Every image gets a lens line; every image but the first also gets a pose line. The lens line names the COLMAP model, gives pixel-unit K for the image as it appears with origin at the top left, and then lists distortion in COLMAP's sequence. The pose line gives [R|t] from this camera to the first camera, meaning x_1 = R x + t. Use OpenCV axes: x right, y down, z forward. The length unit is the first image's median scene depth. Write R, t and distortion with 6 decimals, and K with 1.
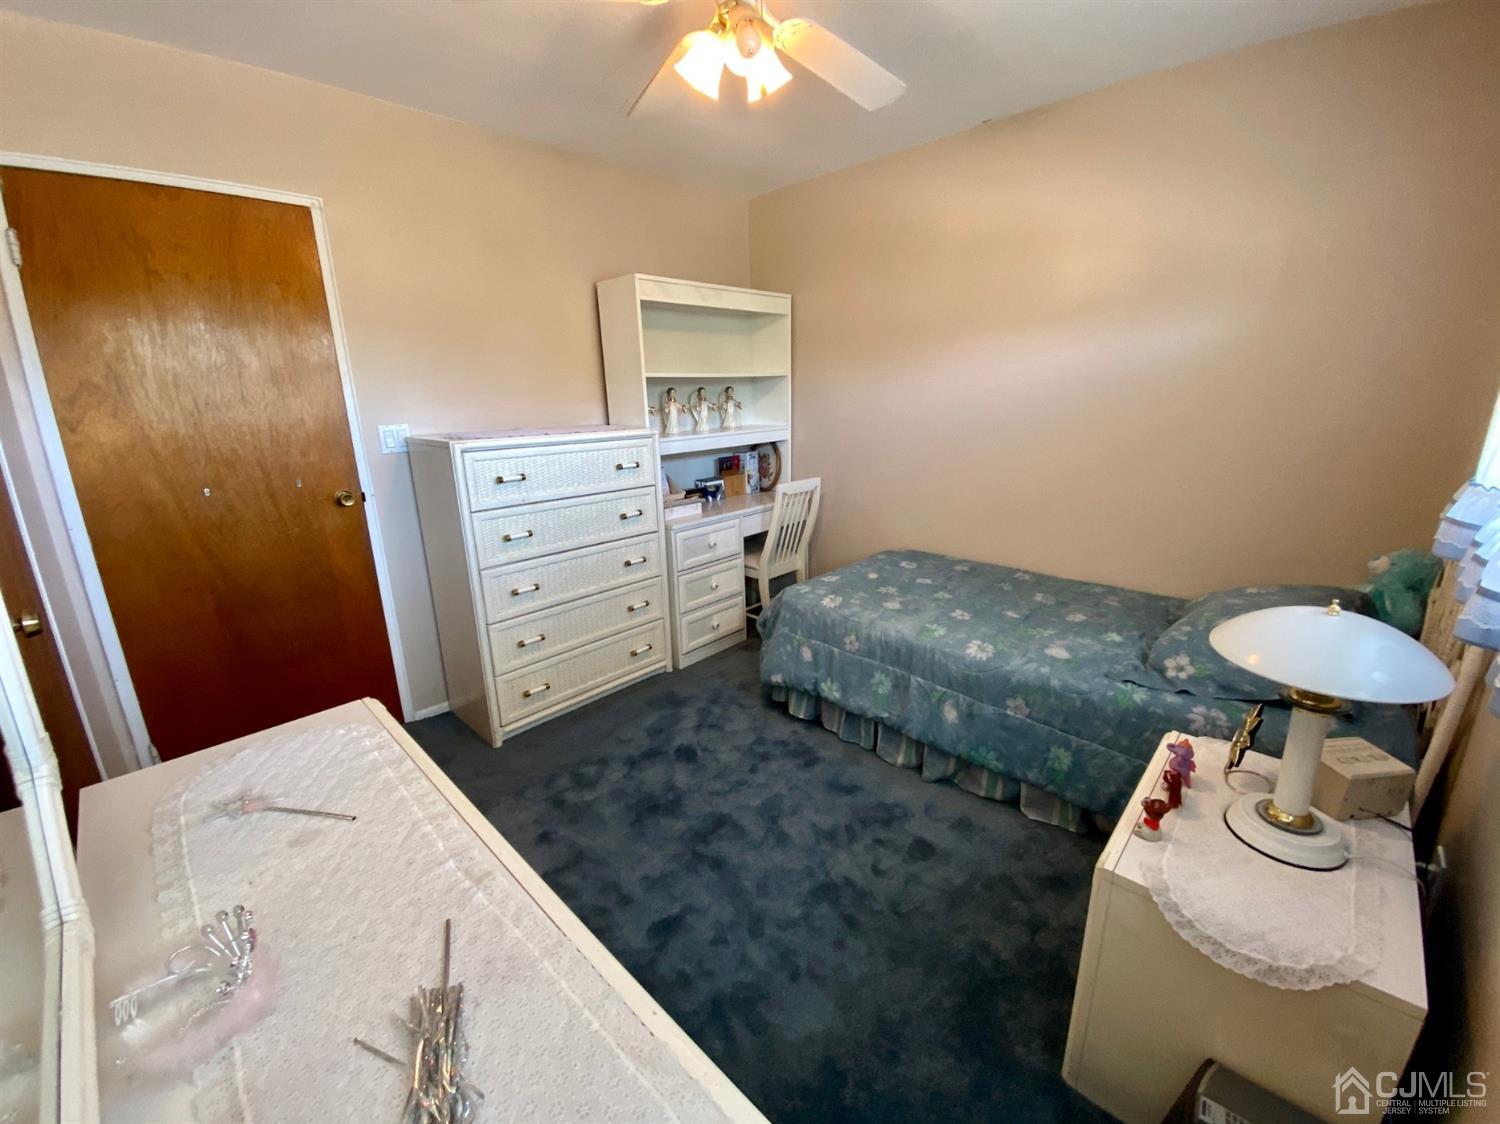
lens RADIAL K [[637.5, 0, 750.0], [0, 637.5, 562.0], [0, 0, 1]] dist [0.074249, -0.043559]
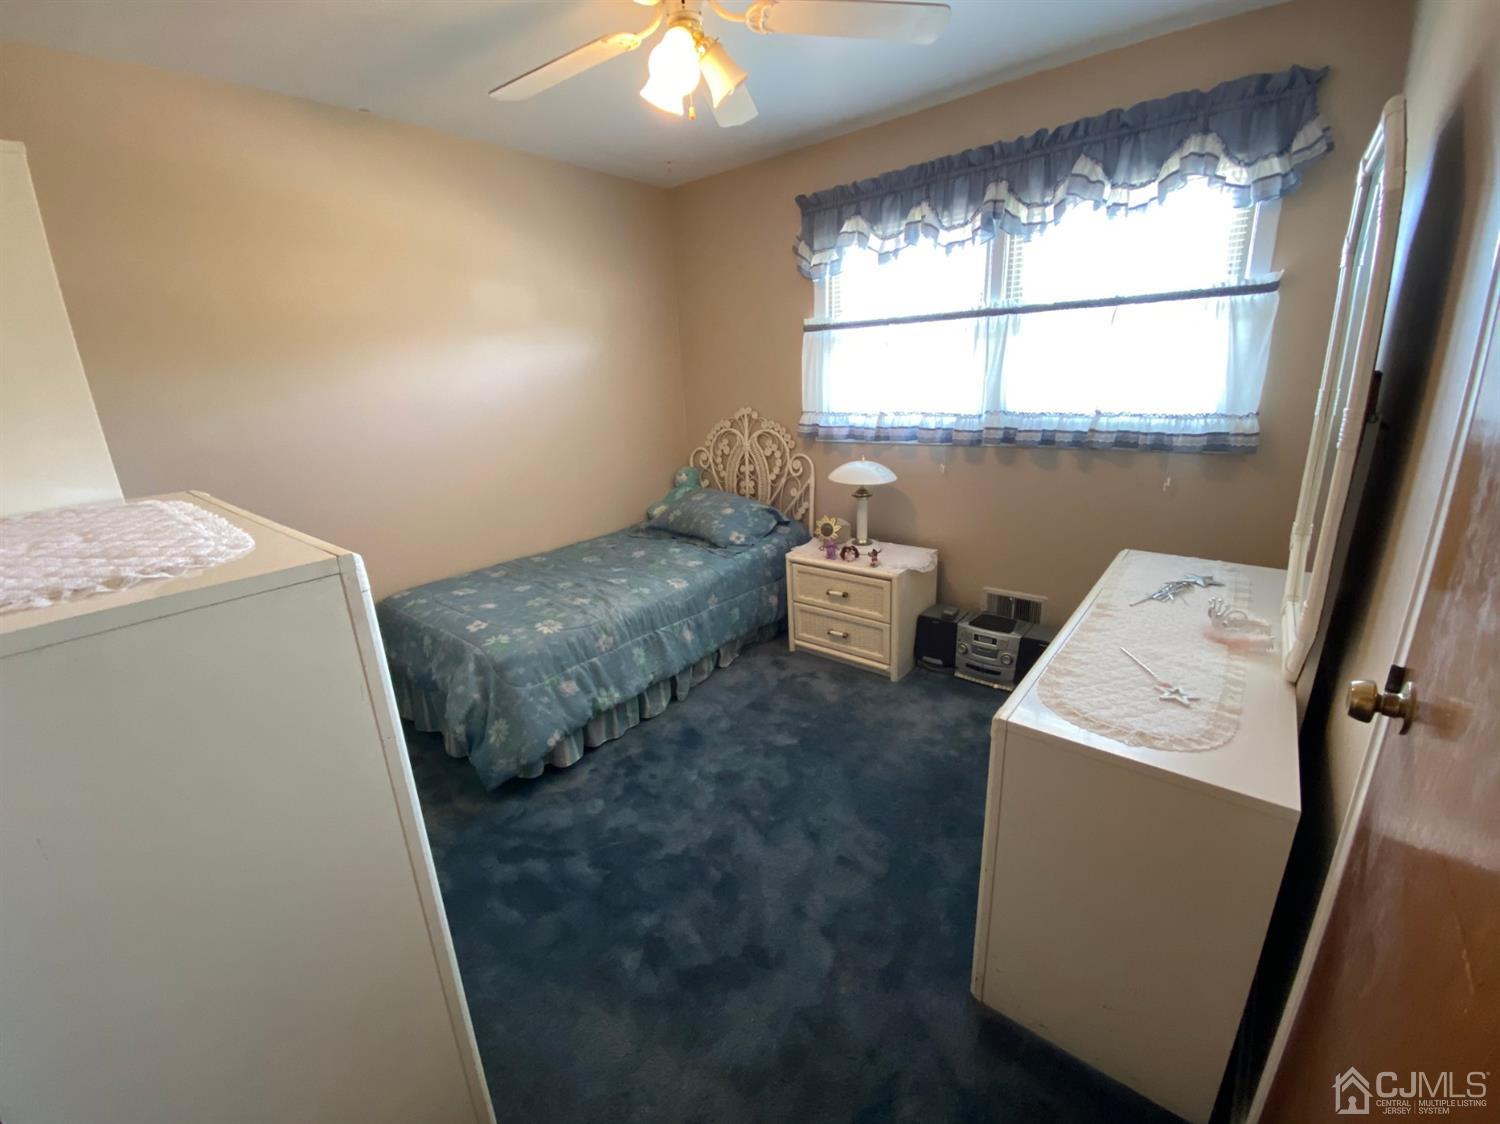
lens RADIAL K [[637.5, 0, 750.0], [0, 637.5, 562.0], [0, 0, 1]] dist [0.074249, -0.043559]
pose [[-0.137039, -0.260845, 0.955605, -0.819168], [0.300510, 0.908294, 0.291025, -0.218191], [-0.943882, 0.327051, -0.046085, 0.794032]]
